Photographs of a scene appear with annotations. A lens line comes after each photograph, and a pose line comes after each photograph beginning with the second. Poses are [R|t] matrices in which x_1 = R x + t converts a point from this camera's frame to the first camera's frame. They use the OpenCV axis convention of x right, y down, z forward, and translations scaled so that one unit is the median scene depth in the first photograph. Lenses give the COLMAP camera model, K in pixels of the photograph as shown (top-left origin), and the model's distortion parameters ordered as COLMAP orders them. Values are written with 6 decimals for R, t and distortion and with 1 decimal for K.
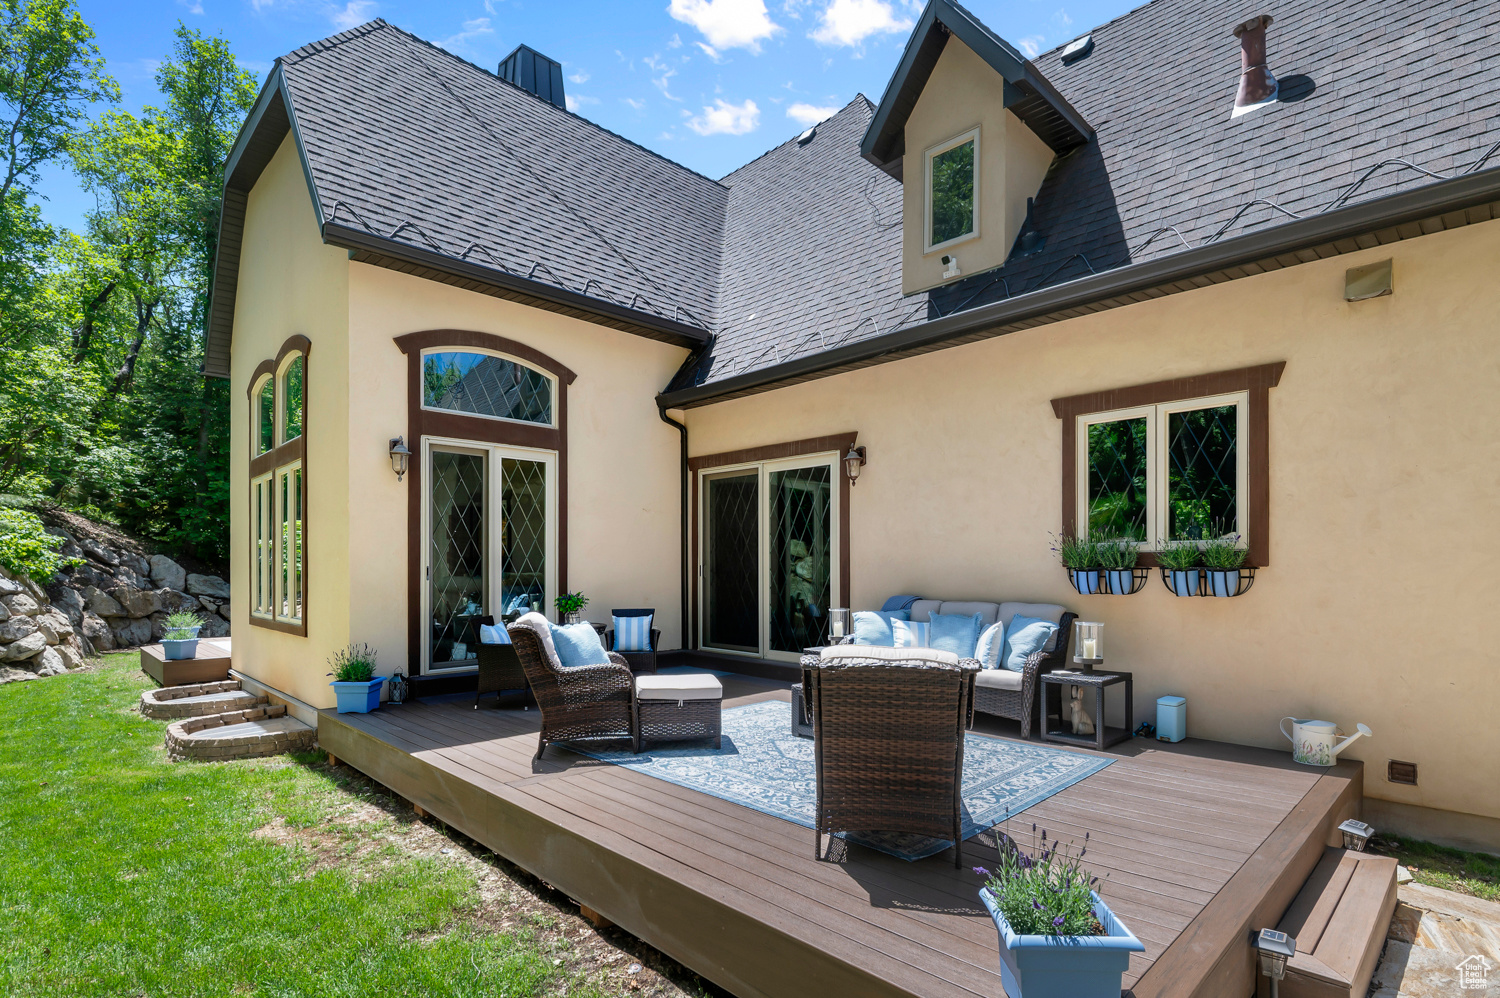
lens RADIAL K [[743.9, 0, 762.0], [0, 743.9, 572.3], [0, 0, 1]] dist [0.004992, -0.008694]
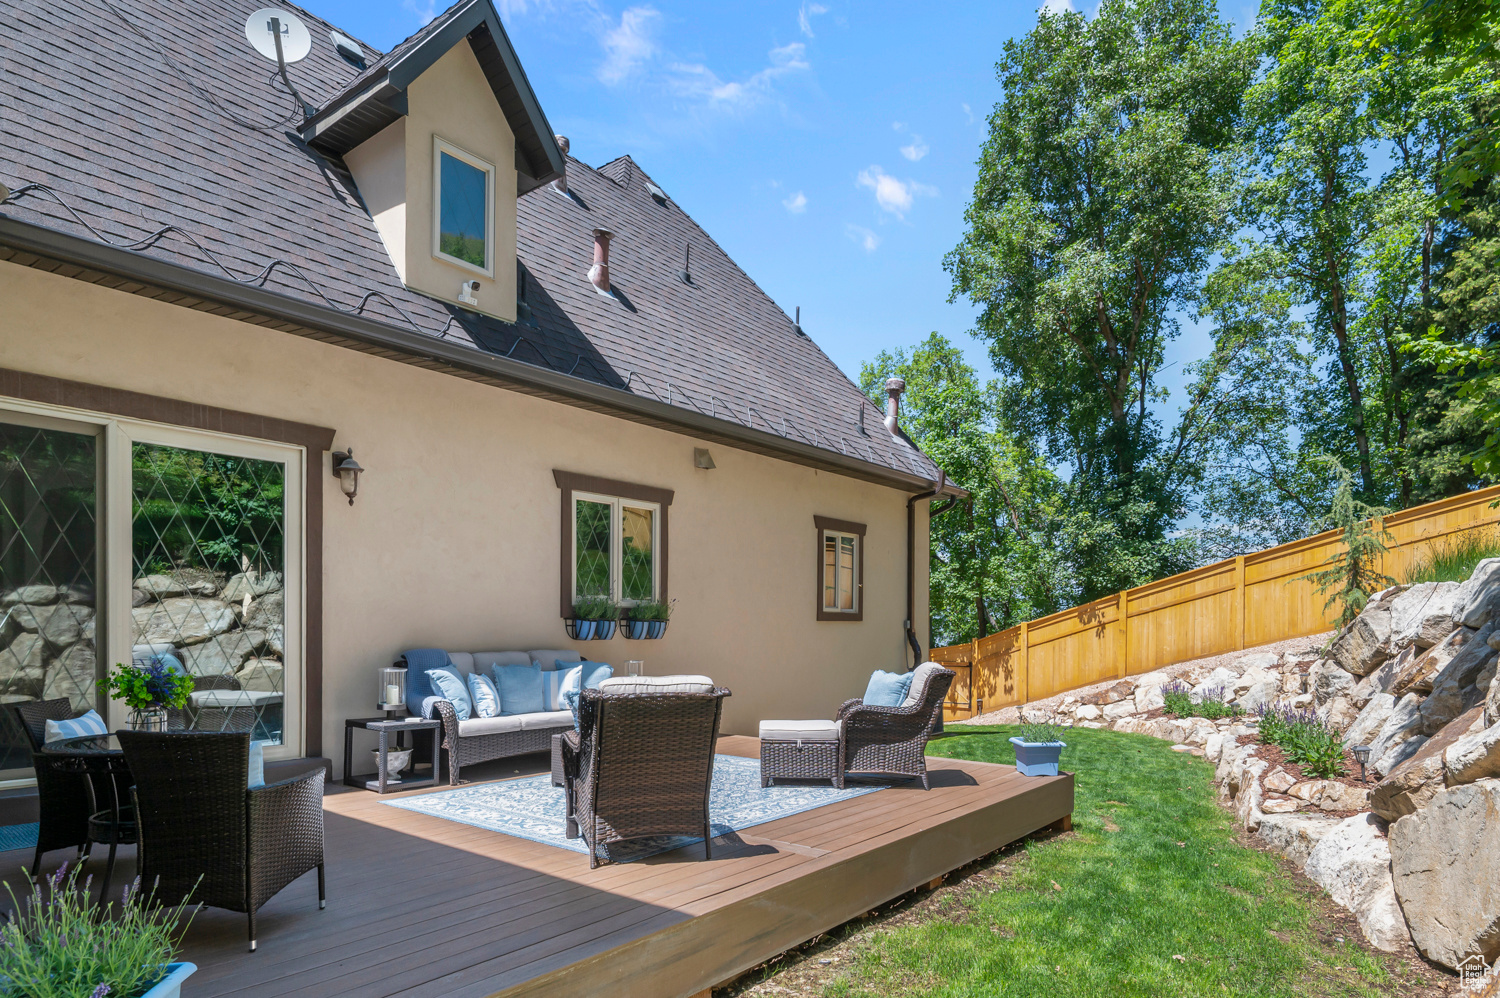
lens RADIAL K [[870.6, 0, 763.1], [0, 870.6, 640.0], [0, 0, 1]] dist [0.014133, -0.006389]
pose [[-0.121813, -0.015314, 0.992435, -0.821646], [-0.001081, 0.999882, 0.015296, 0.005515], [-0.992552, 0.000791, -0.121815, 0.718767]]
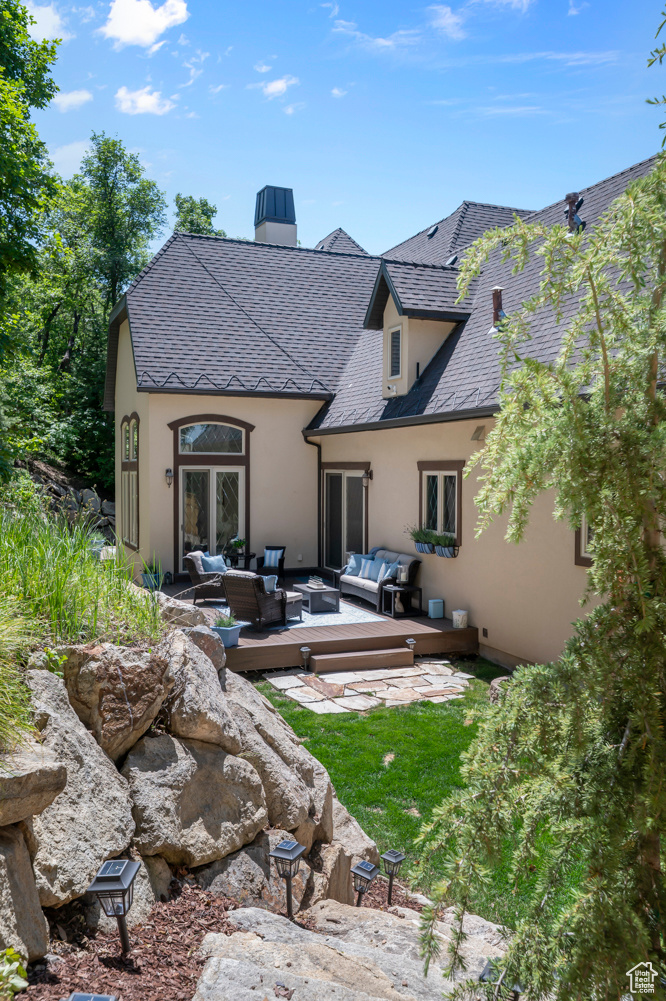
lens RADIAL K [[832.7, 0, 337.0], [0, 832.7, 501.9], [0, 0, 1]] dist [0.034494, 0.020511]
pose [[0.923113, 0.020359, -0.383990, 0.938496], [-0.007261, 0.999342, 0.035529, -0.168886], [0.384461, -0.030009, 0.922653, -1.123739]]
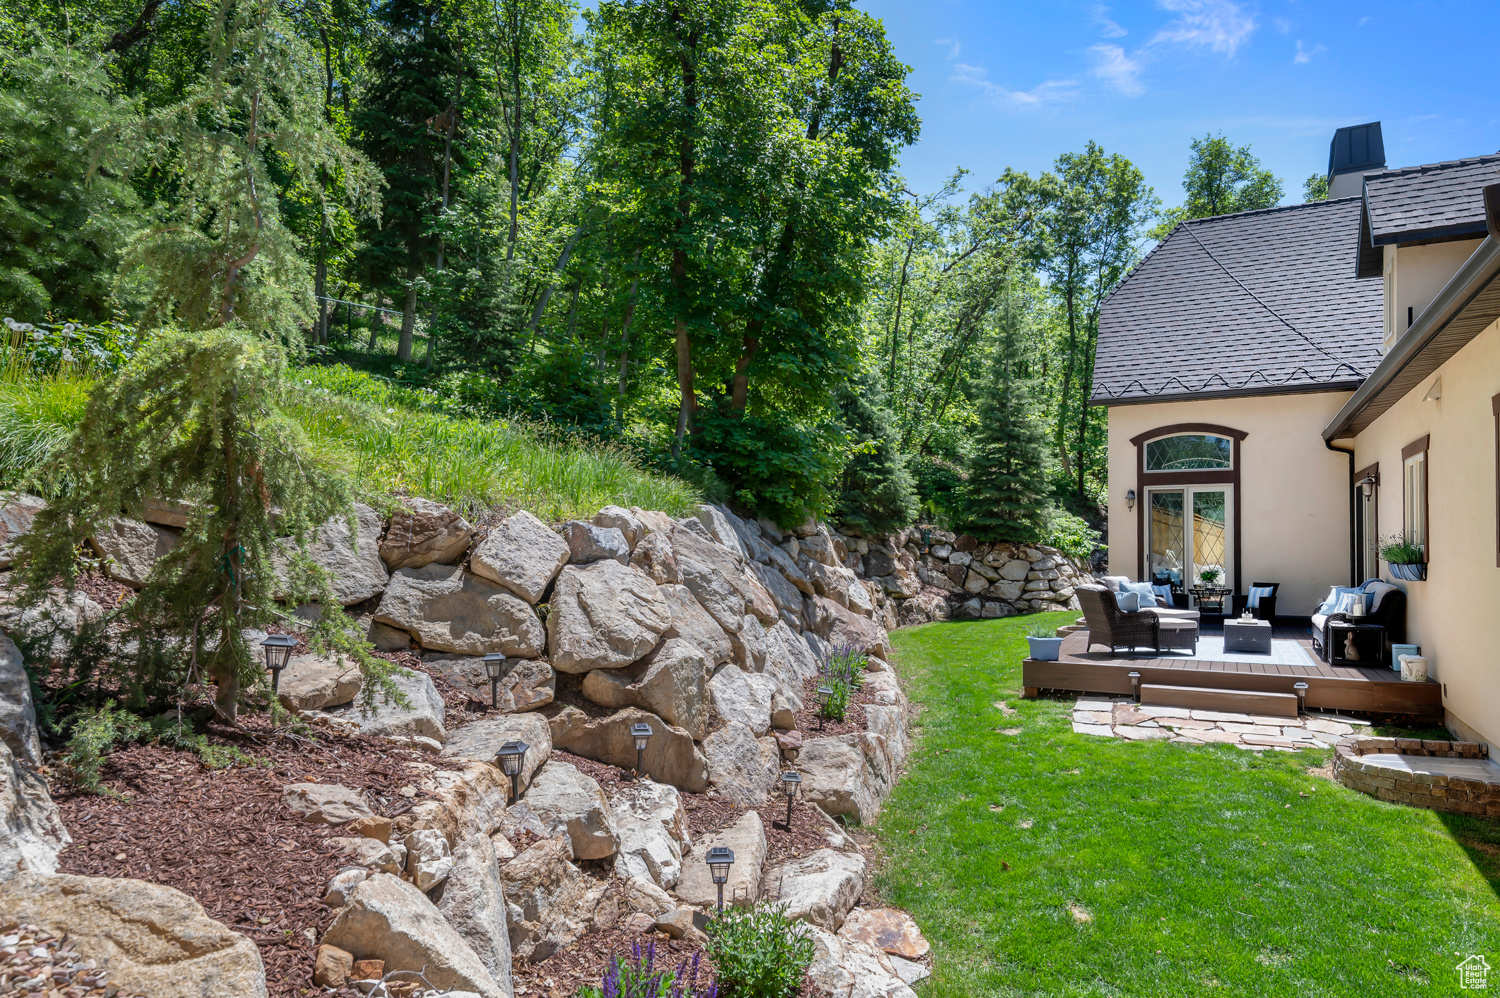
lens RADIAL K [[906.1, 0, 750.6], [0, 906.1, 534.0], [0, 0, 1]] dist [0.019716, -0.007345]
pose [[0.299833, -0.010302, -0.953936, 1.483989], [-0.006196, 0.999900, -0.012746, -0.024417], [0.953972, 0.009732, 0.299739, -0.678307]]
